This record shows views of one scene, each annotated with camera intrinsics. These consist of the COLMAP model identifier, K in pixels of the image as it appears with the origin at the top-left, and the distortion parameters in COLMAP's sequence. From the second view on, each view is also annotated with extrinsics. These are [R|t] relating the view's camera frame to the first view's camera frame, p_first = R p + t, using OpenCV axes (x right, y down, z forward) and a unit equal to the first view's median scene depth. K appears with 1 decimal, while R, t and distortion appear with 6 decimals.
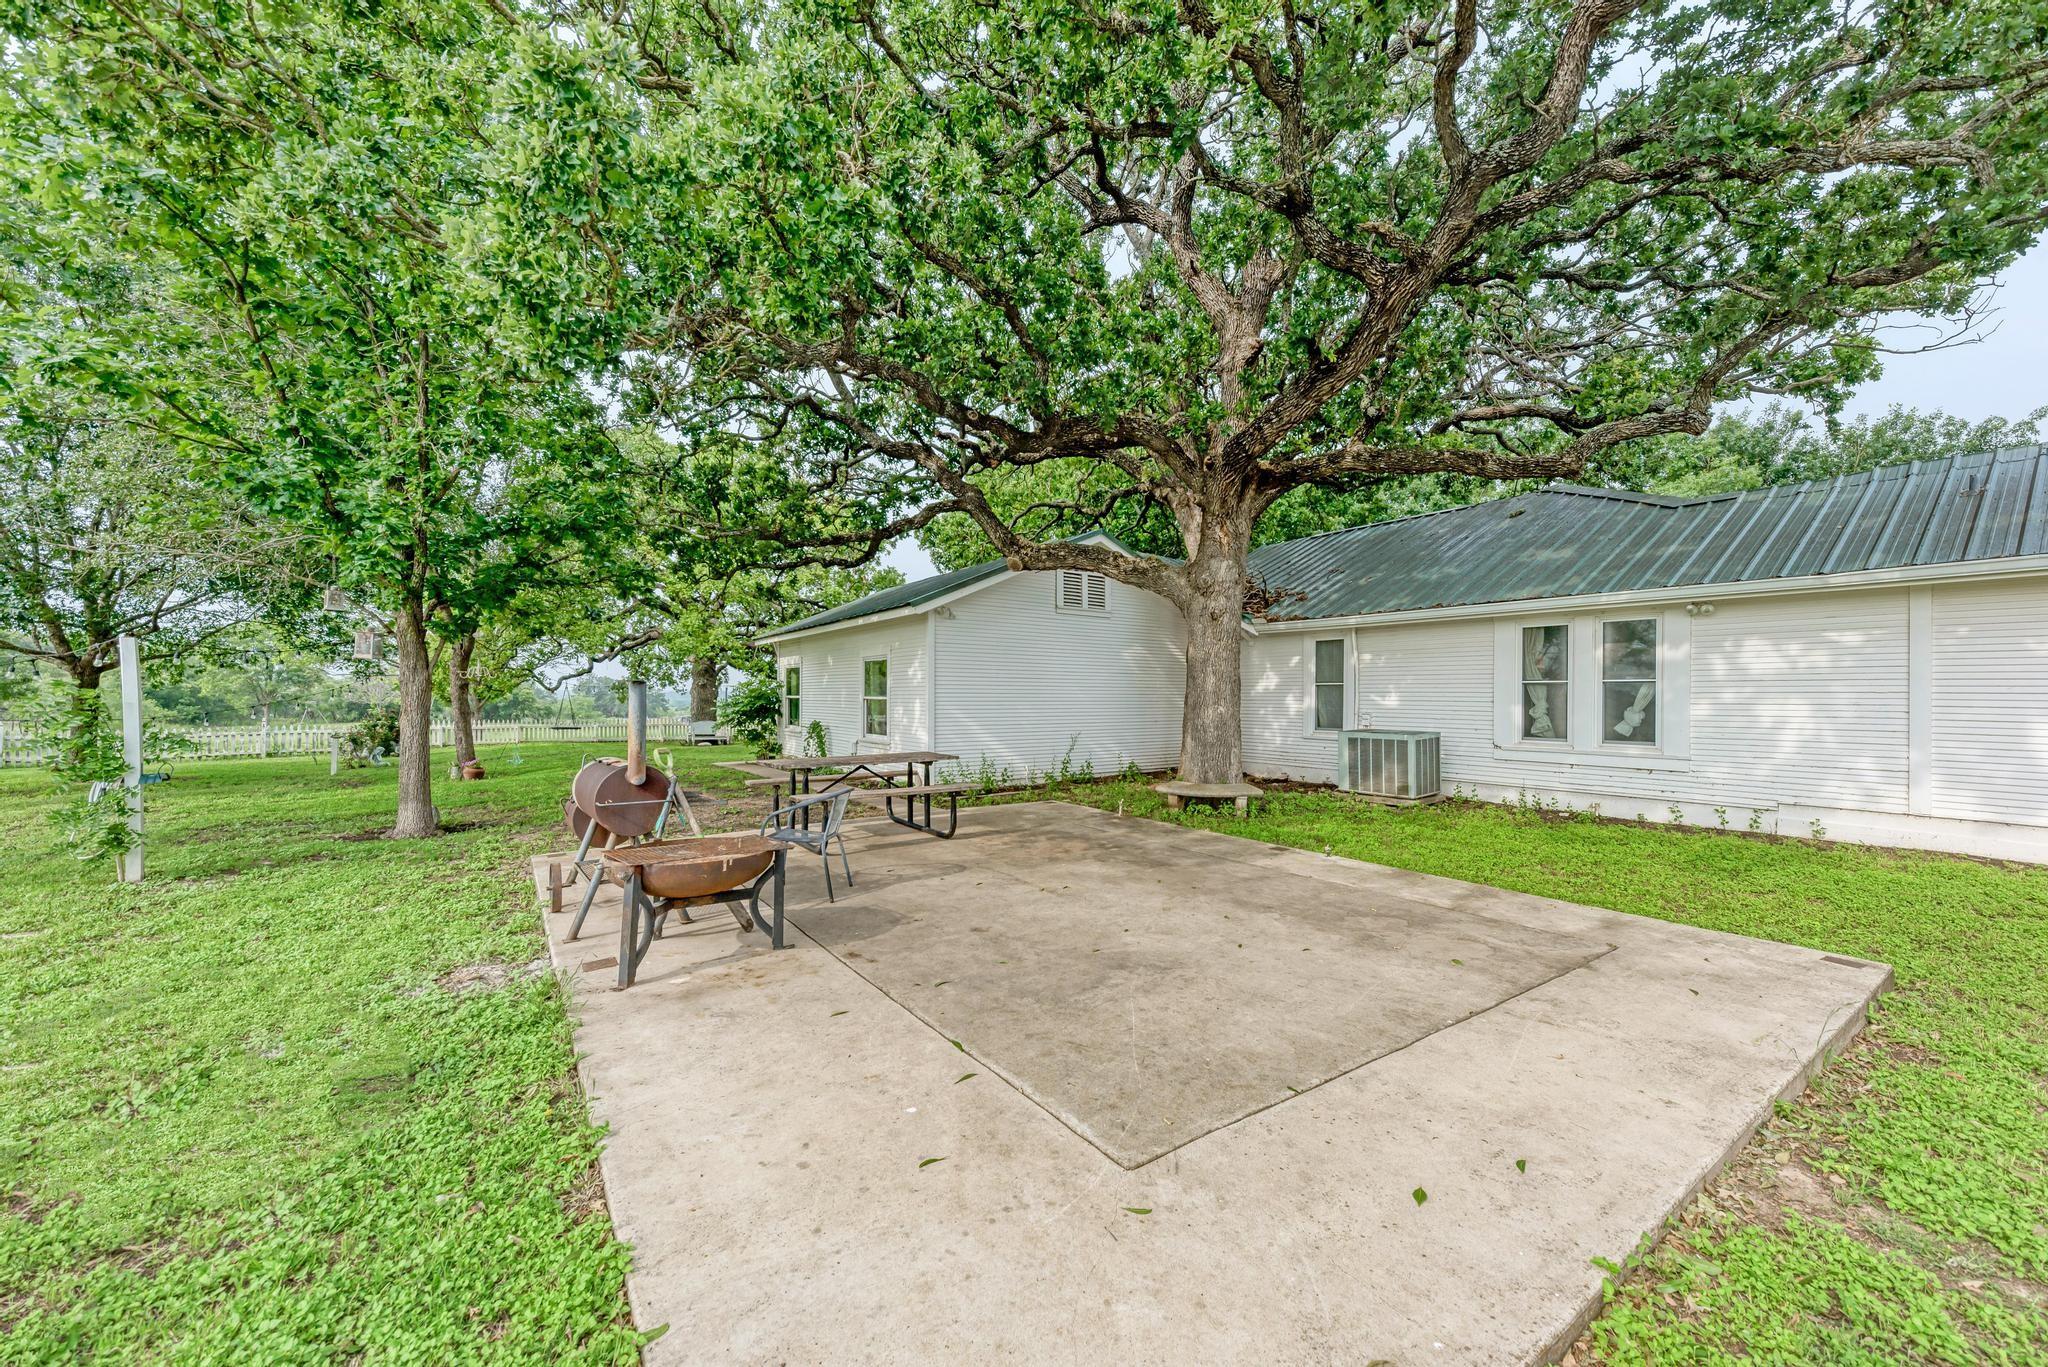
lens RADIAL K [[768.1, 0, 1021.7], [0, 768.1, 688.8], [0, 0, 1]] dist [-0.000936, -0.000252]
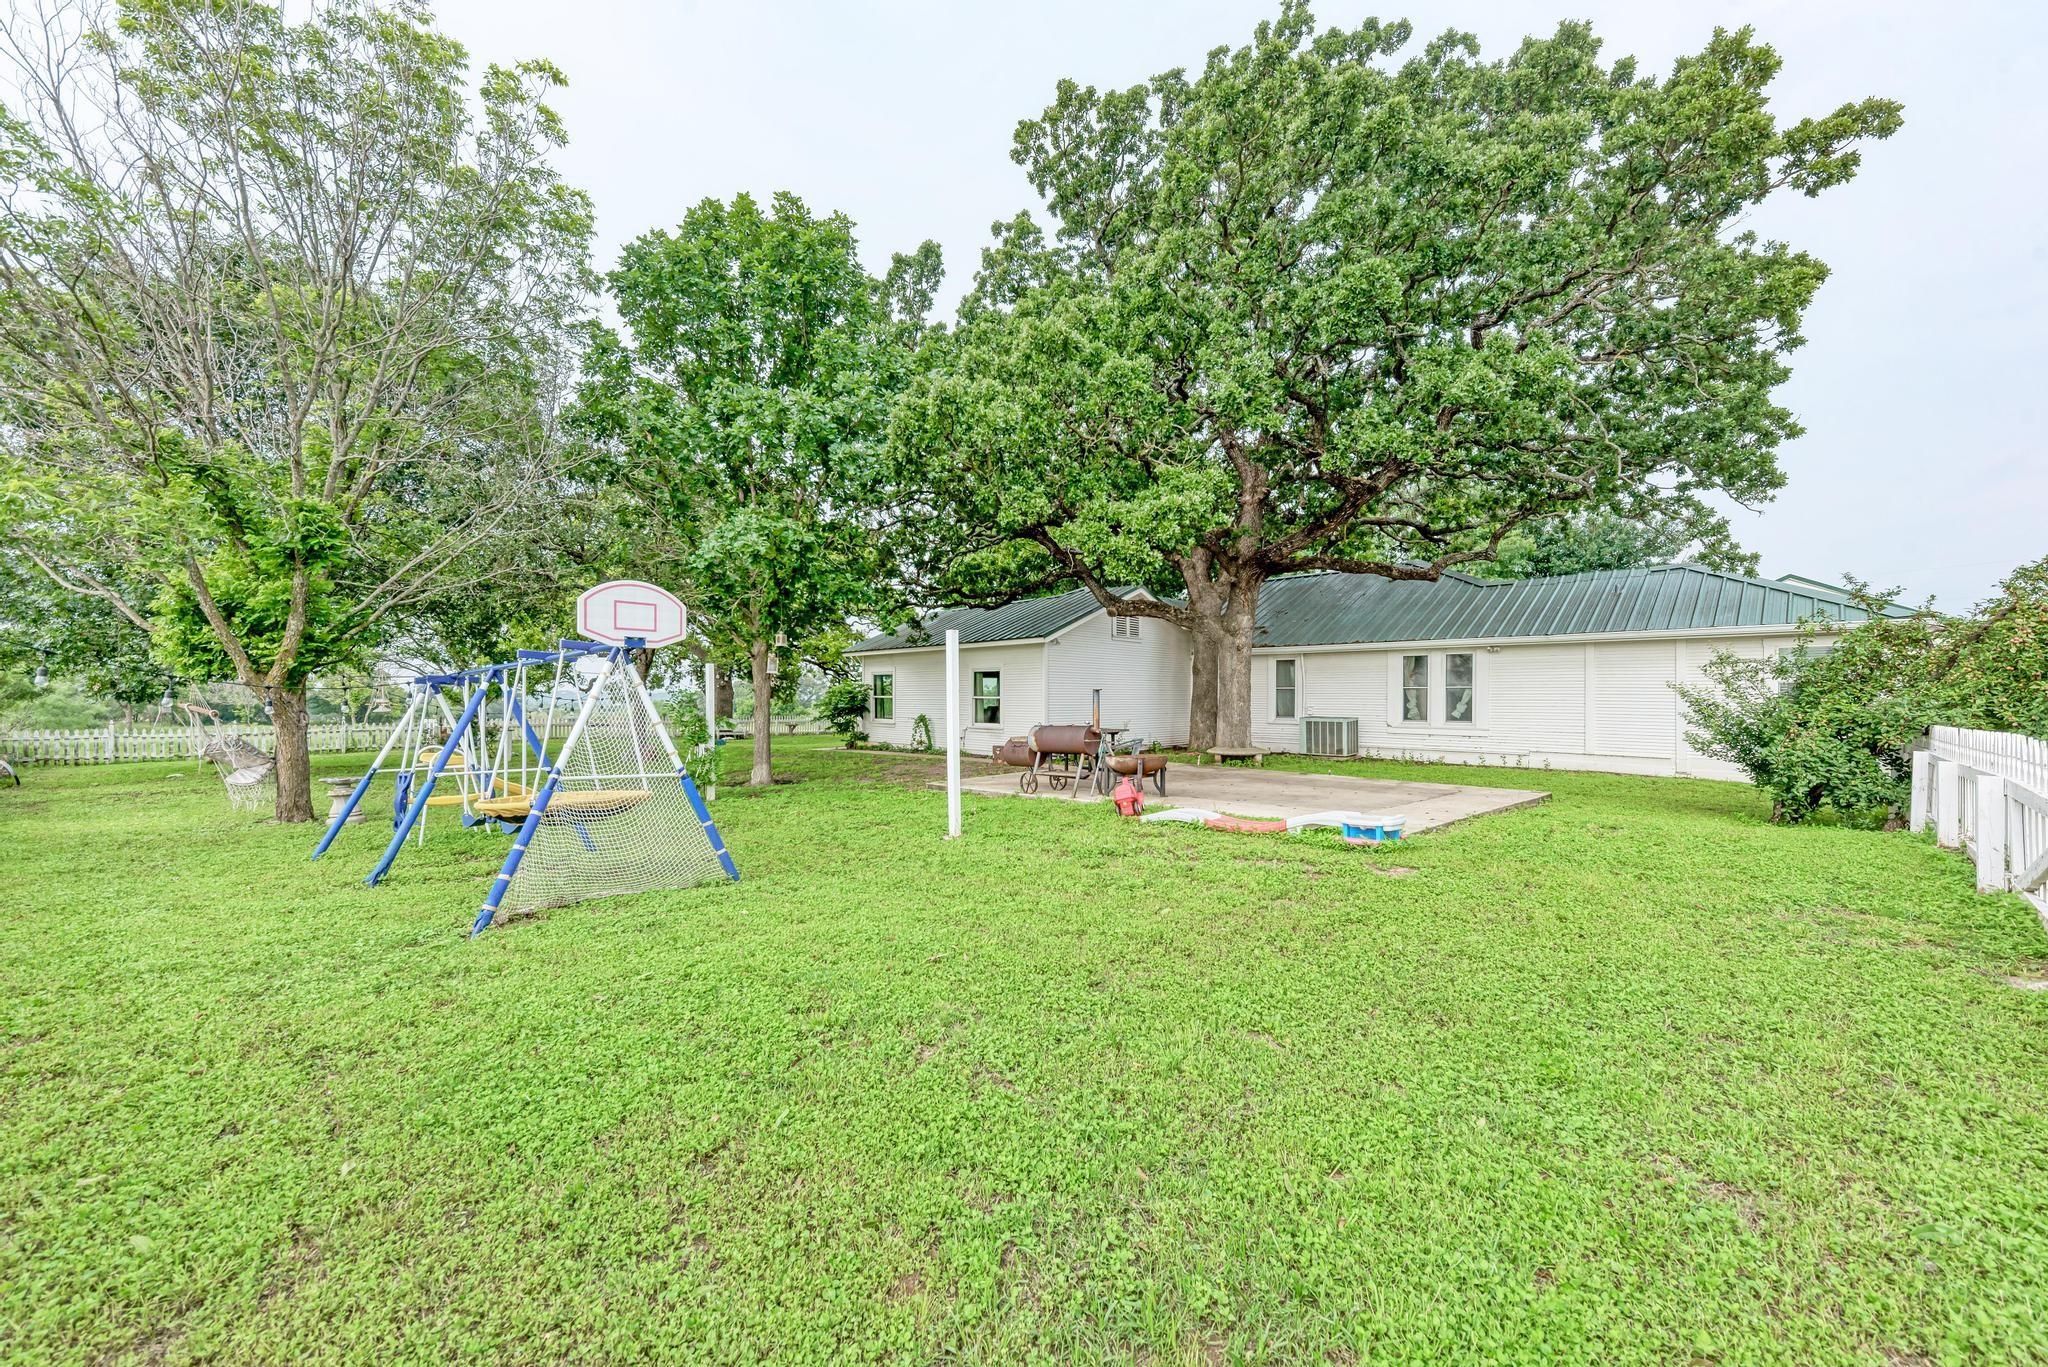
lens RADIAL K [[768.1, 0, 1026.2], [0, 768.1, 692.5], [0, 0, 1]] dist [-0.000936, -0.000252]
pose [[0.985830, 0.000168, 0.167749, -0.467910], [-0.001049, 0.999986, 0.005160, -0.006169], [-0.167746, -0.005263, 0.985816, -0.552521]]
